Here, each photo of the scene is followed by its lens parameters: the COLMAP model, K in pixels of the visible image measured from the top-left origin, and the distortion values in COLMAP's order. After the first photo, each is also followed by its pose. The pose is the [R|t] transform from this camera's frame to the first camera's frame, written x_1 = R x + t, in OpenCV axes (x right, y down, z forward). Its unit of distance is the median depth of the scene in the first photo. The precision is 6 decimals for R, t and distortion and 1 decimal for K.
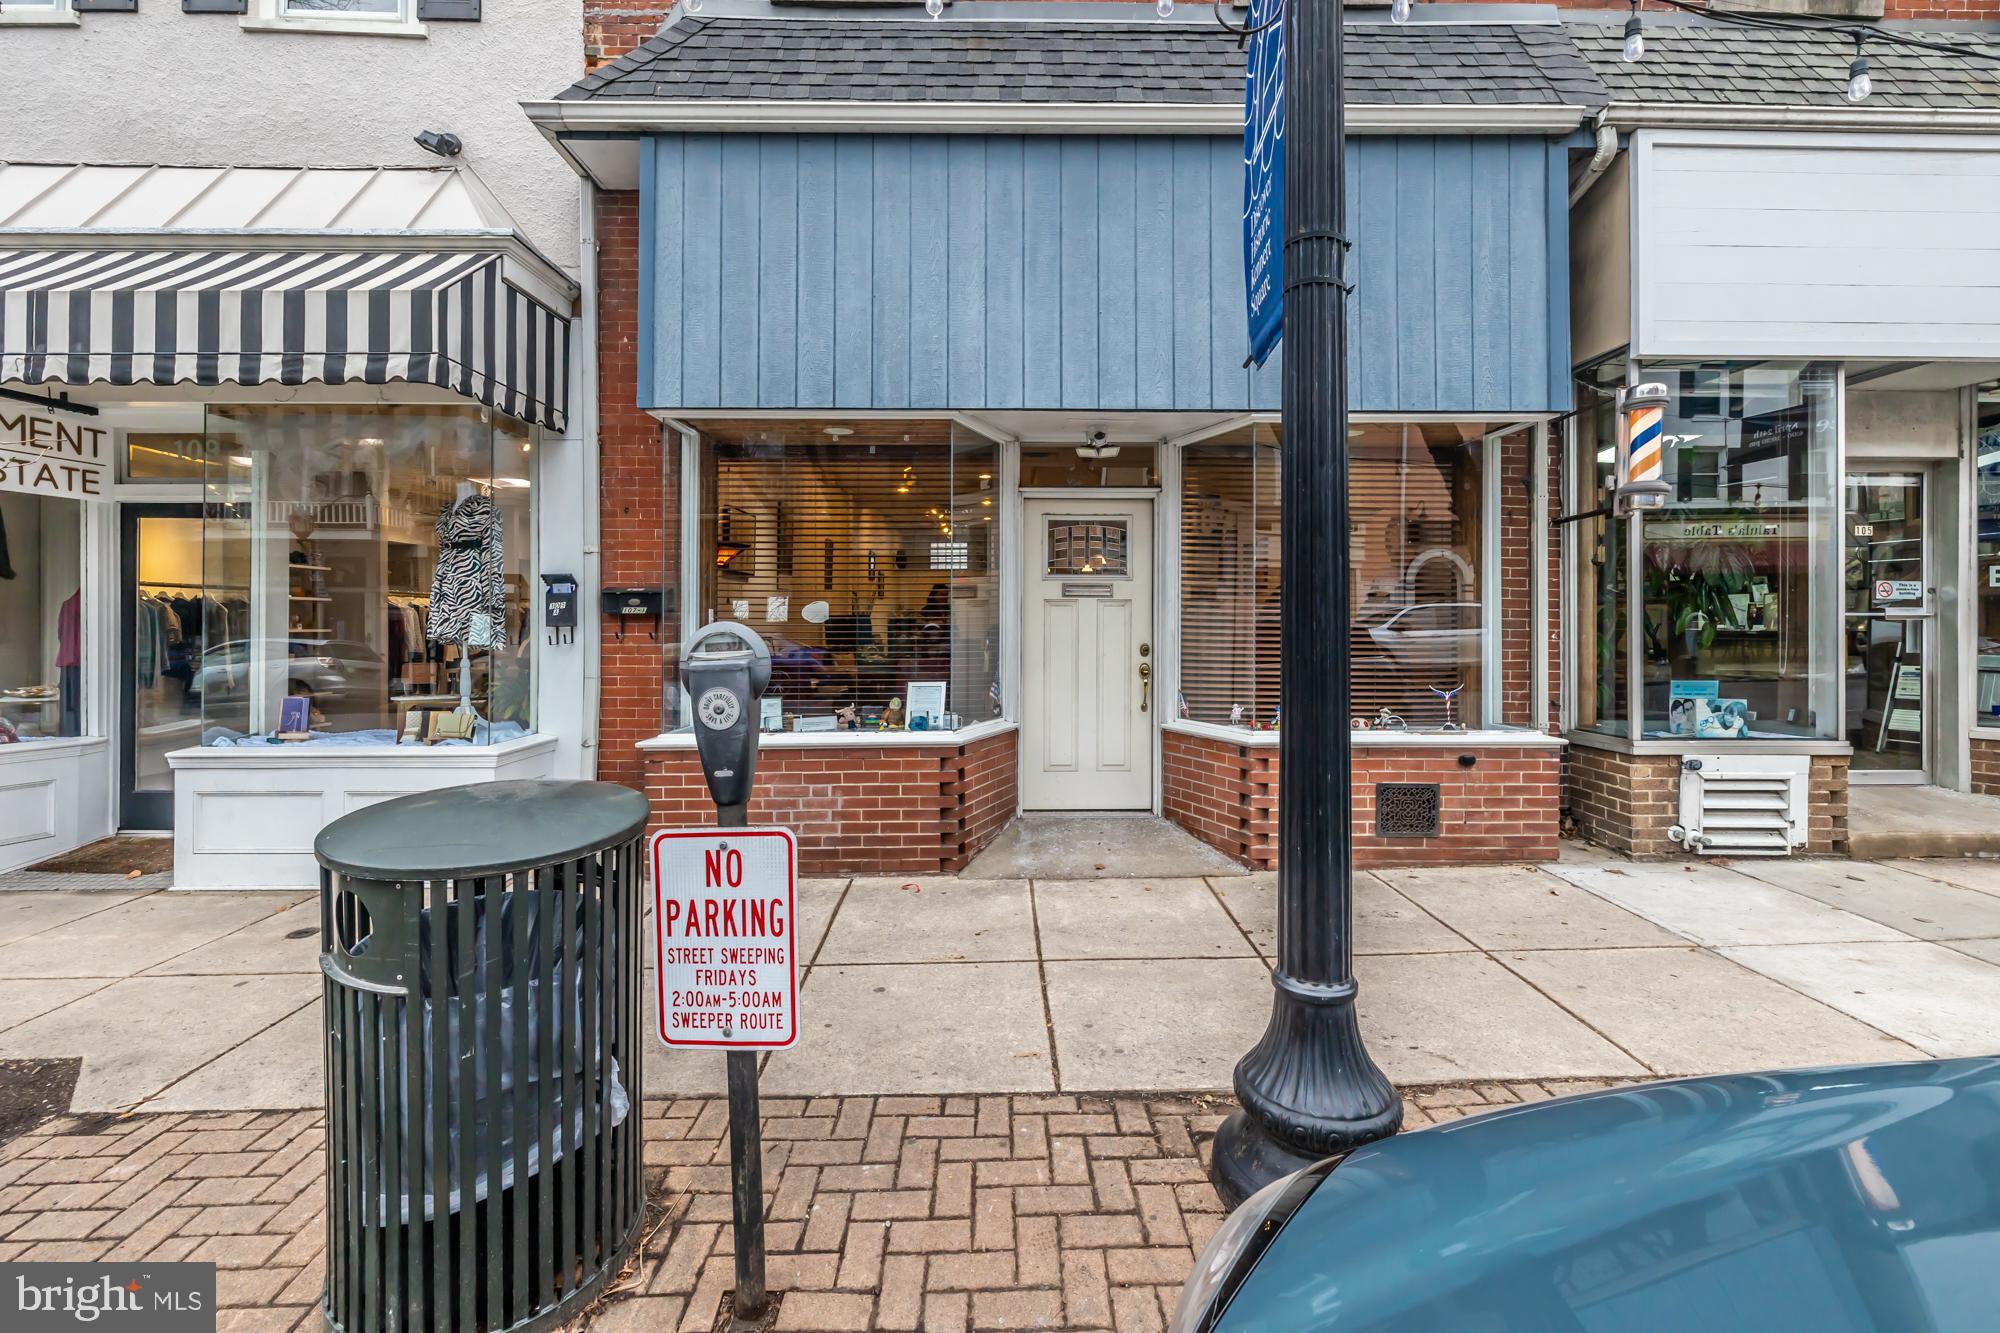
lens RADIAL K [[844.2, 0, 1002.8], [0, 844.2, 613.9], [0, 0, 1]] dist [-0.003273, -0.000209]
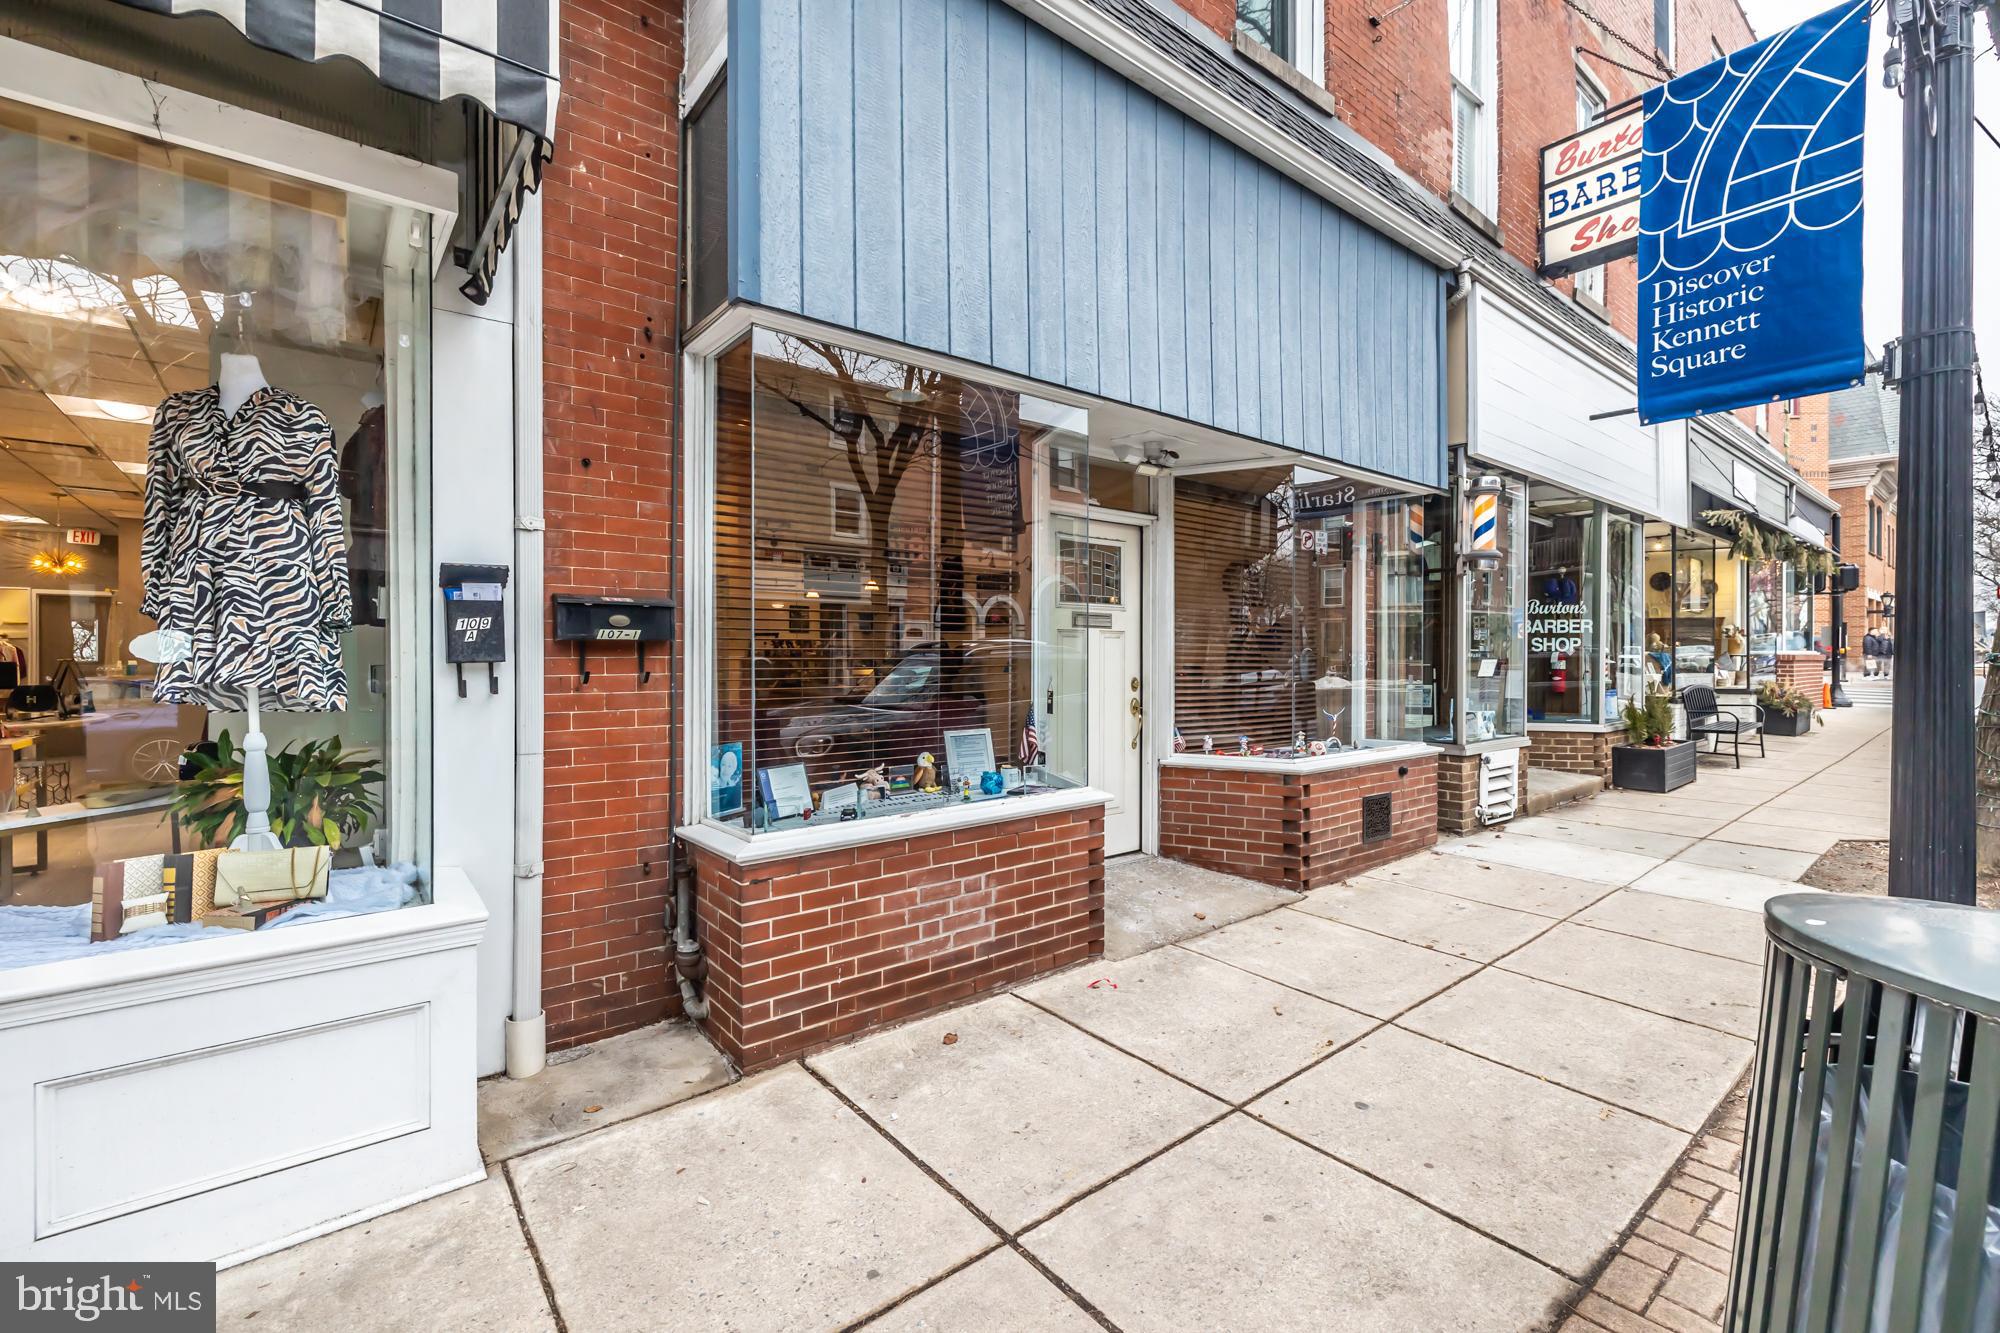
lens RADIAL K [[850.5, 0, 1004.1], [0, 850.5, 656.8], [0, 0, 1]] dist [-0.003624, -0.000079]
pose [[0.790119, -0.000674, 0.612953, -0.633194], [-0.006620, 0.999932, 0.009633, 0.004114], [-0.612917, -0.011669, 0.790061, 0.390383]]
